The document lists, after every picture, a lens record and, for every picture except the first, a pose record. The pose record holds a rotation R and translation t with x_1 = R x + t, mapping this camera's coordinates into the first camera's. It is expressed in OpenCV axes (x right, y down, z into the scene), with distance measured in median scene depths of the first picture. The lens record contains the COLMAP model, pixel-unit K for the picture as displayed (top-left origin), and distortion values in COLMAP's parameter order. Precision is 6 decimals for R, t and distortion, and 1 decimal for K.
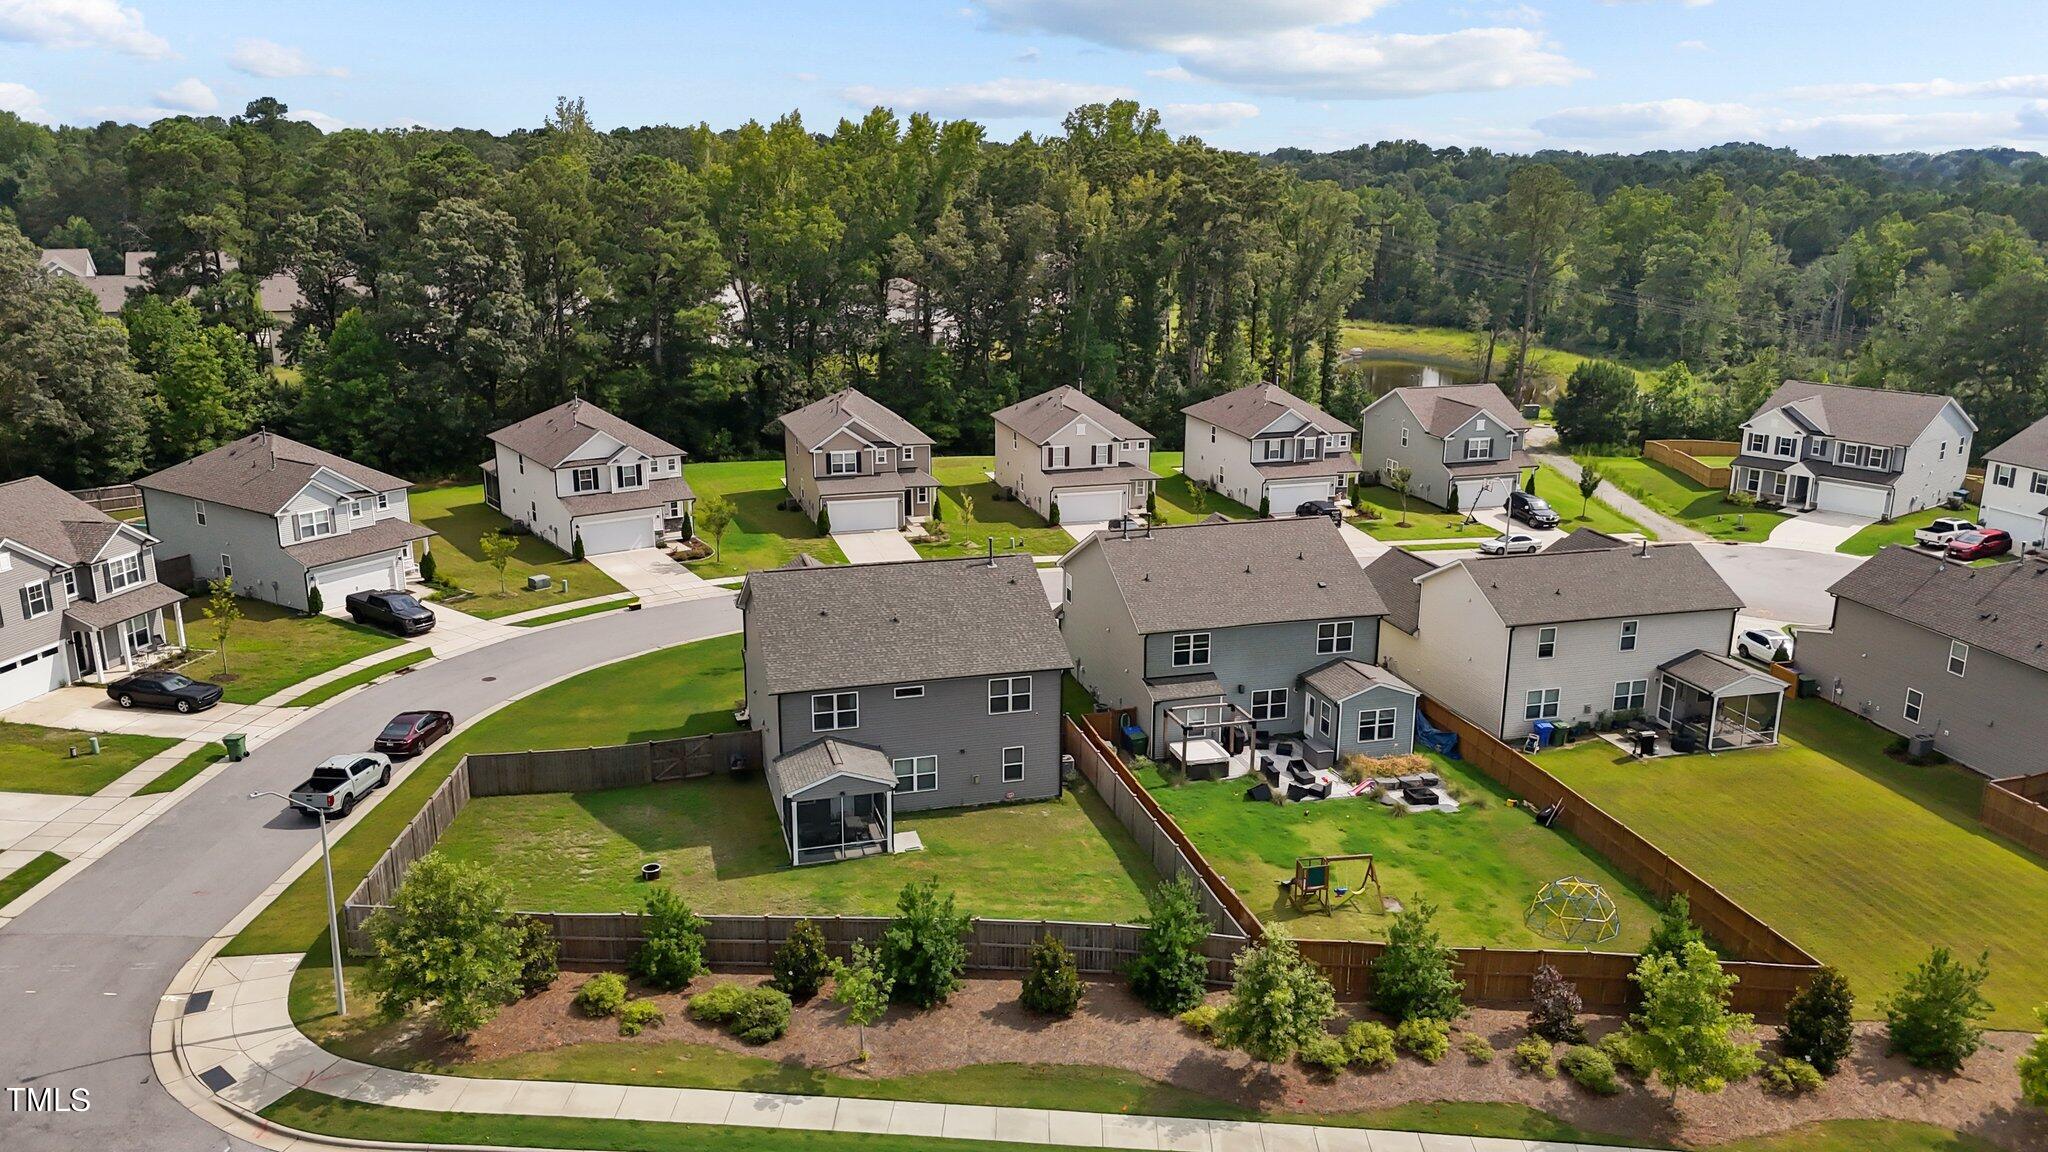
lens RADIAL K [[1502.2, 0, 1027.2], [0, 1502.2, 578.1], [0, 0, 1]] dist [0.069463, -0.046530]
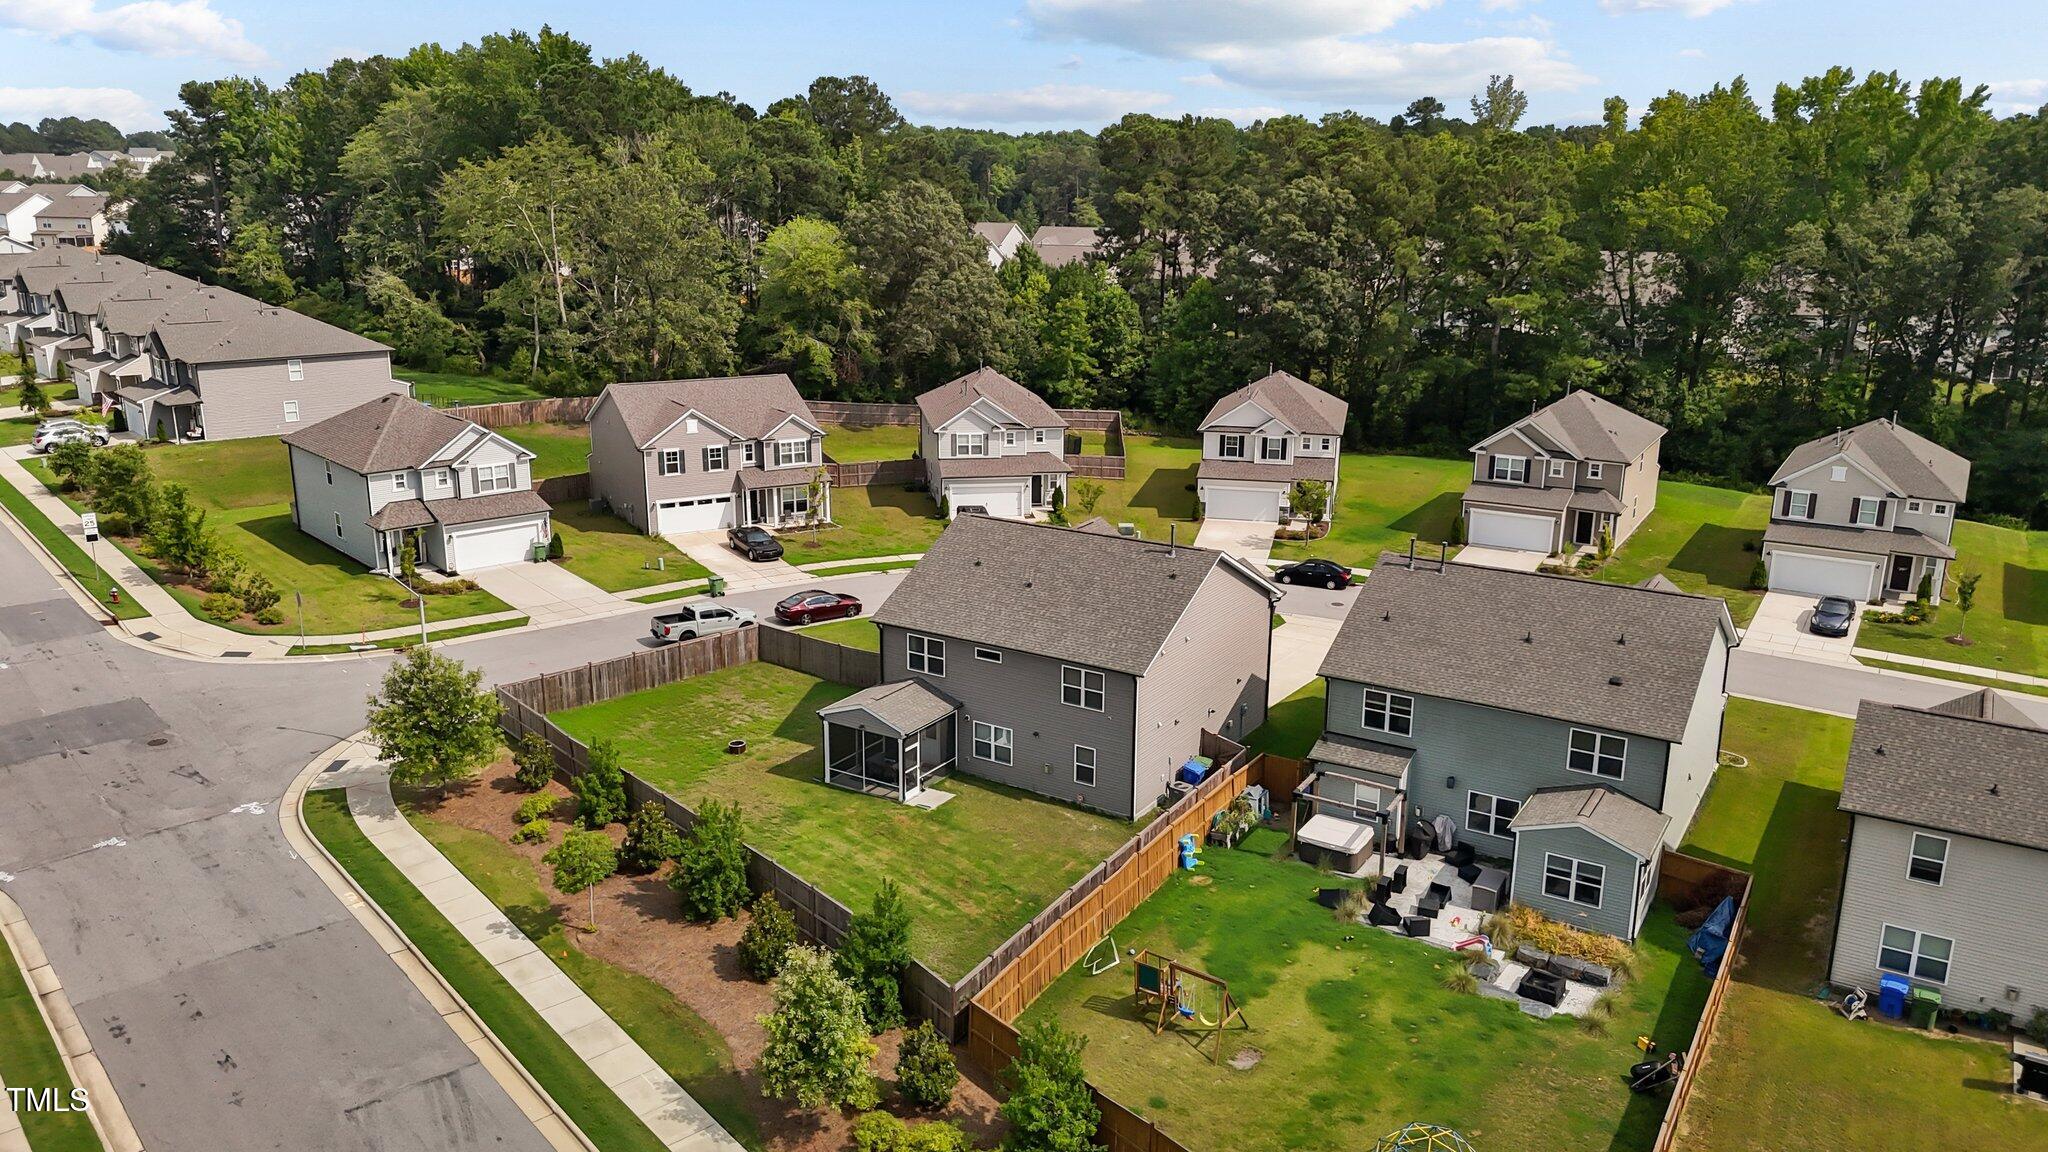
lens RADIAL K [[1502.2, 0, 1023.6], [0, 1502.2, 587.9], [0, 0, 1]] dist [0.069463, -0.046530]
pose [[0.670210, 0.200235, -0.714650, 0.501803], [-0.199530, 0.976079, 0.086361, -0.043626], [0.714847, 0.084715, 0.694131, 0.284641]]
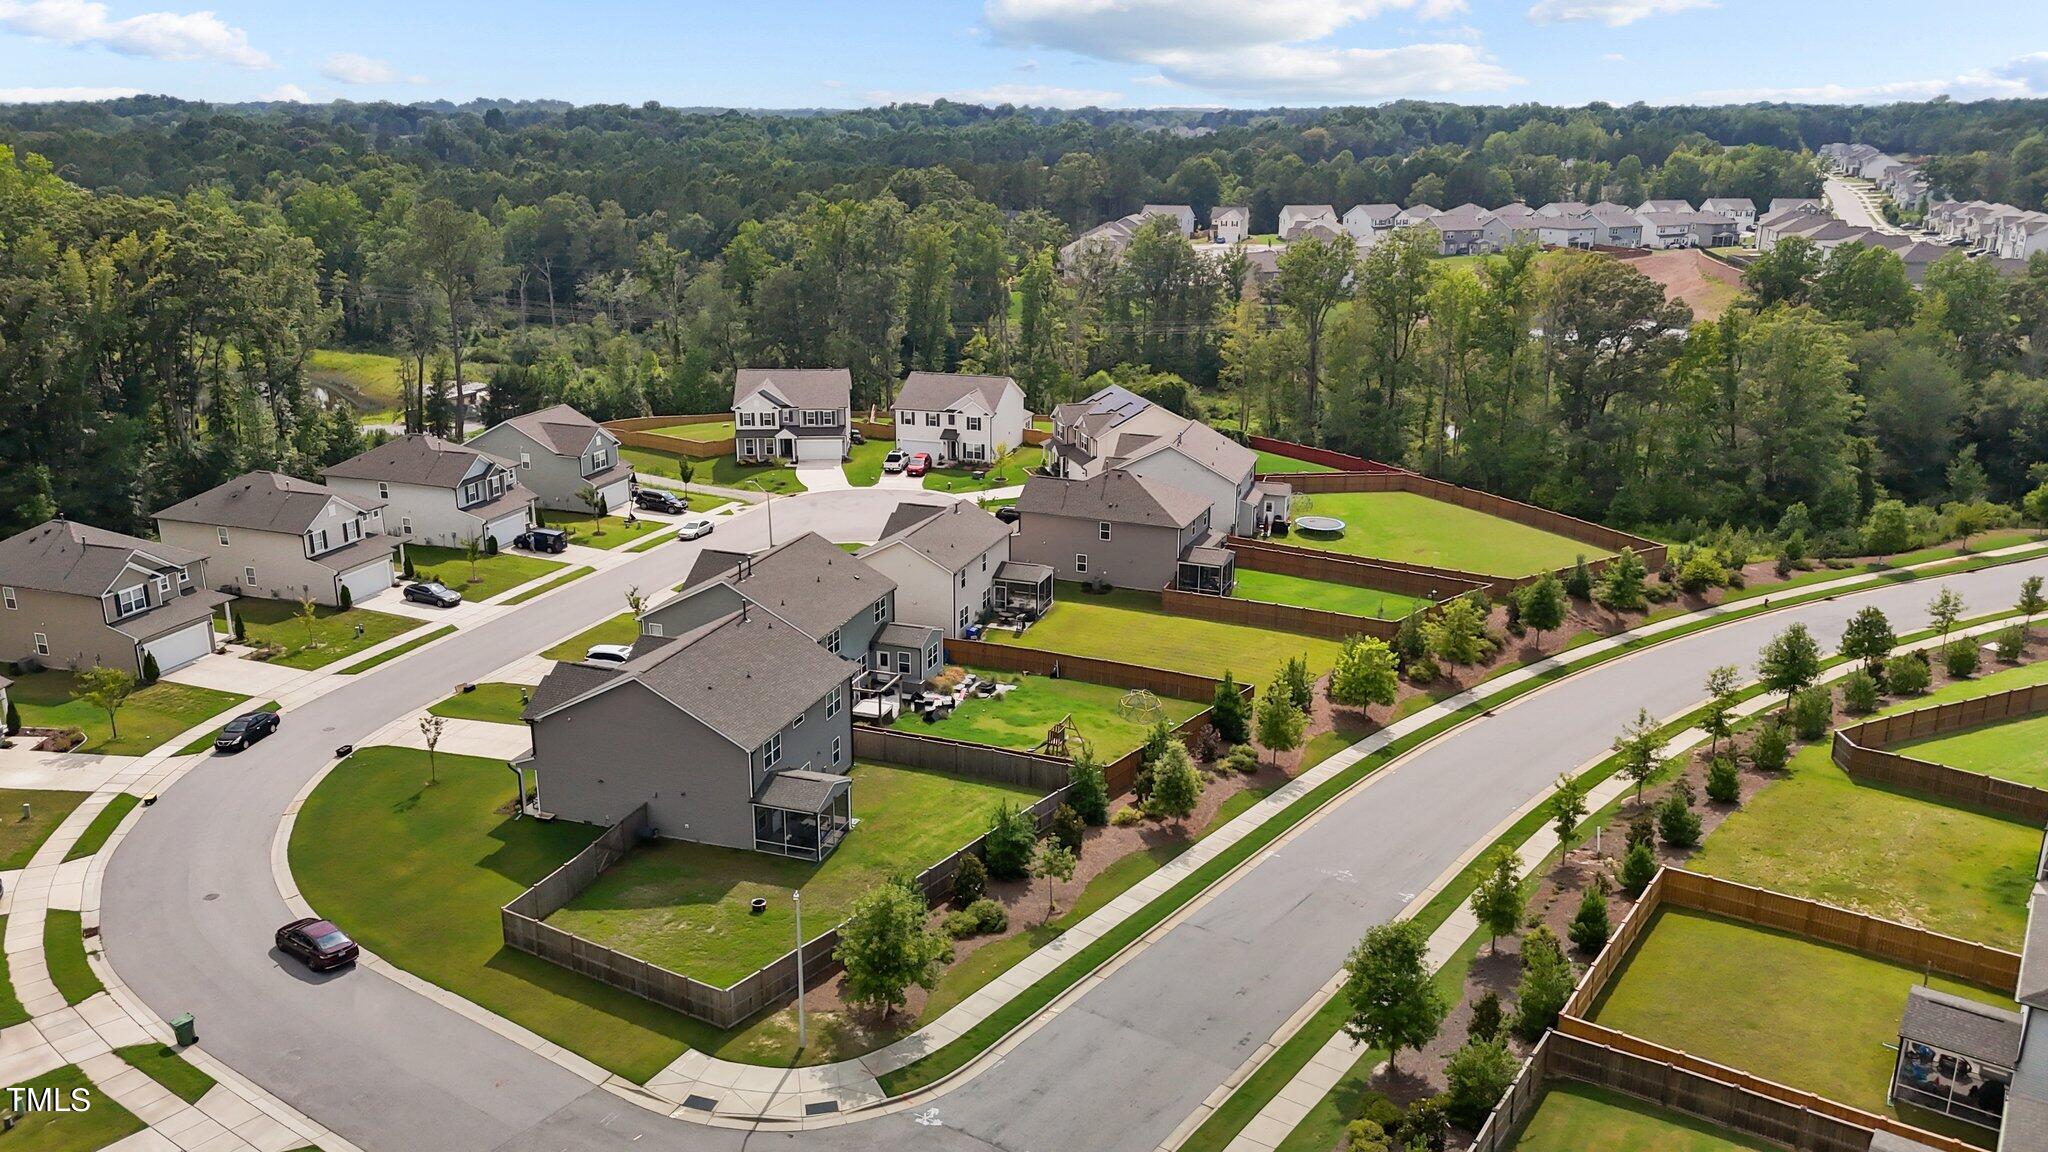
lens RADIAL K [[1502.2, 0, 1019.5], [0, 1502.2, 563.2], [0, 0, 1]] dist [0.069463, -0.046530]
pose [[0.571408, -0.235966, 0.786010, -0.811784], [0.214009, 0.967477, 0.134865, -0.163258], [-0.792271, 0.091150, 0.603323, 0.015059]]
